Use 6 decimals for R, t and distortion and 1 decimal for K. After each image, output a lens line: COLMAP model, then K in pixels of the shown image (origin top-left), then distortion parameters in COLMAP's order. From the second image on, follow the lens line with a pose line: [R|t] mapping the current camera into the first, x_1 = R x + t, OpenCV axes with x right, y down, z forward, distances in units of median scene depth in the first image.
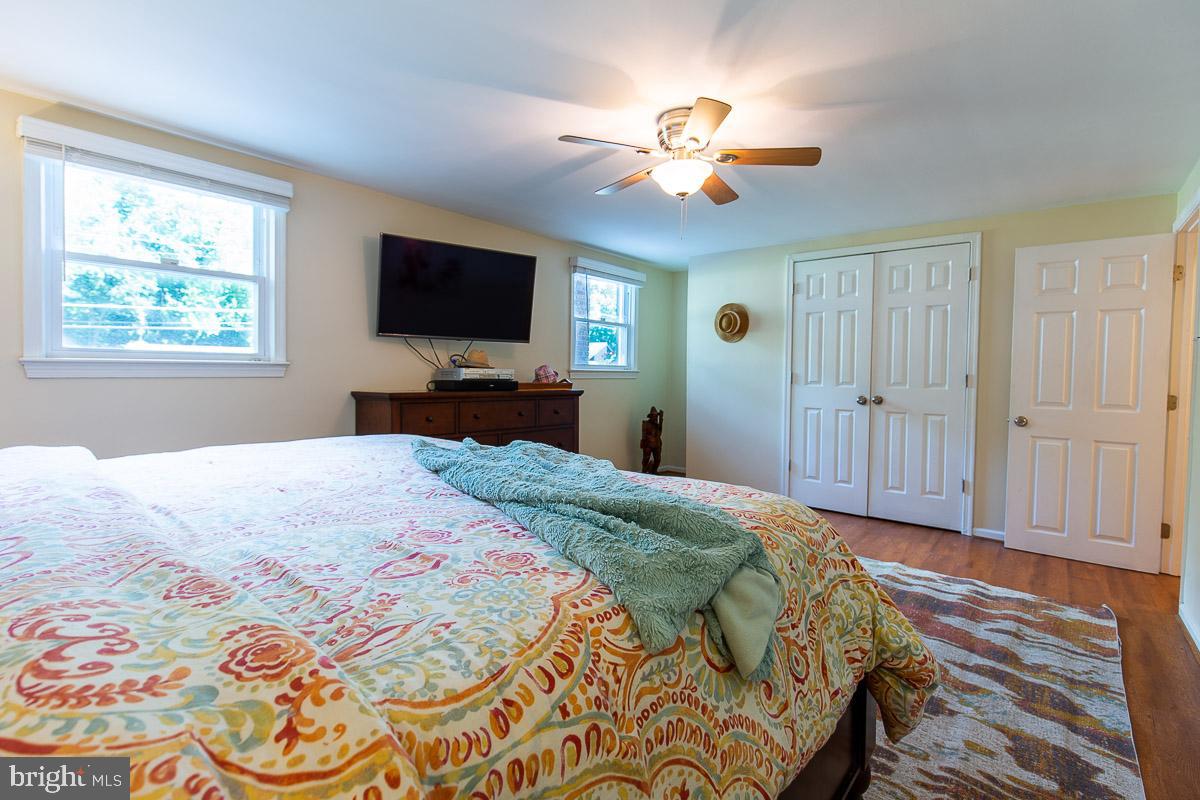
lens RADIAL K [[548.3, 0, 595.6], [0, 548.3, 379.6], [0, 0, 1]] dist [0.007095, -0.002836]
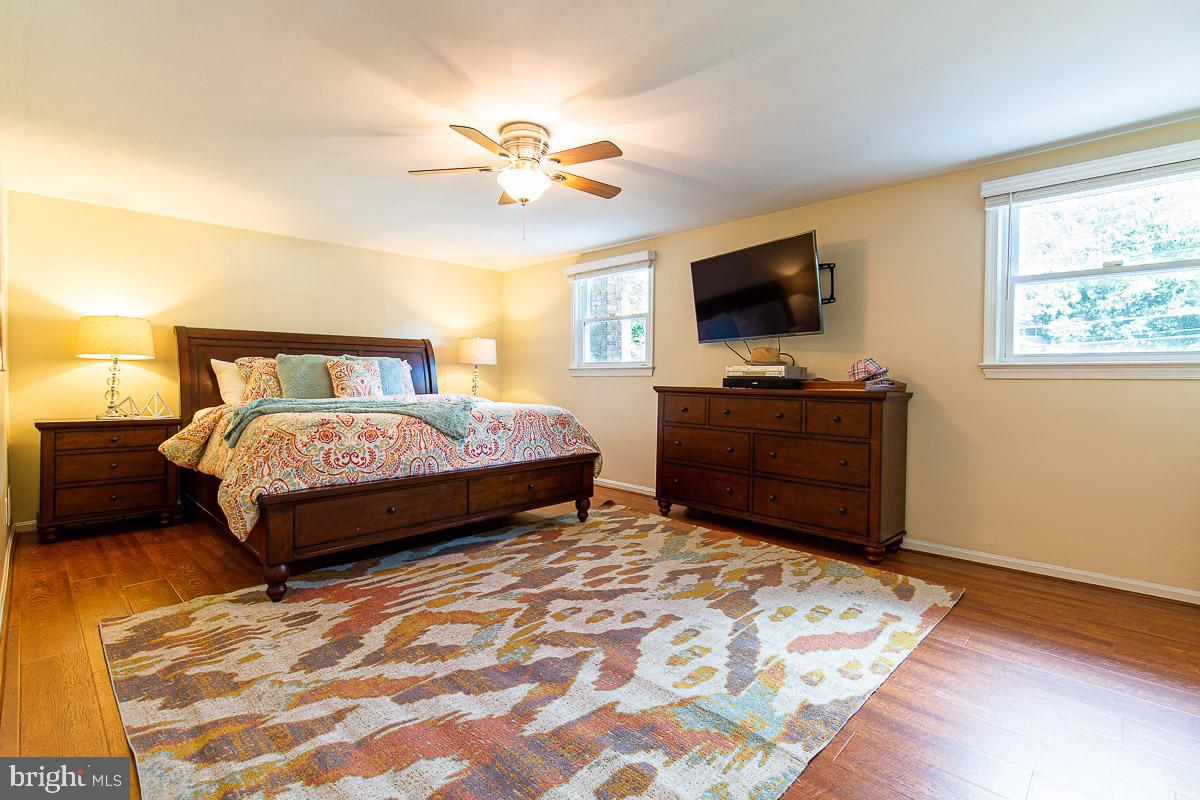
lens RADIAL K [[548.3, 0, 595.6], [0, 548.3, 379.6], [0, 0, 1]] dist [0.007095, -0.002836]
pose [[-0.070854, -0.015214, -0.997371, 0.863865], [-0.025773, 0.999578, -0.013417, 0.026658], [0.997154, 0.024755, -0.071216, 0.850374]]
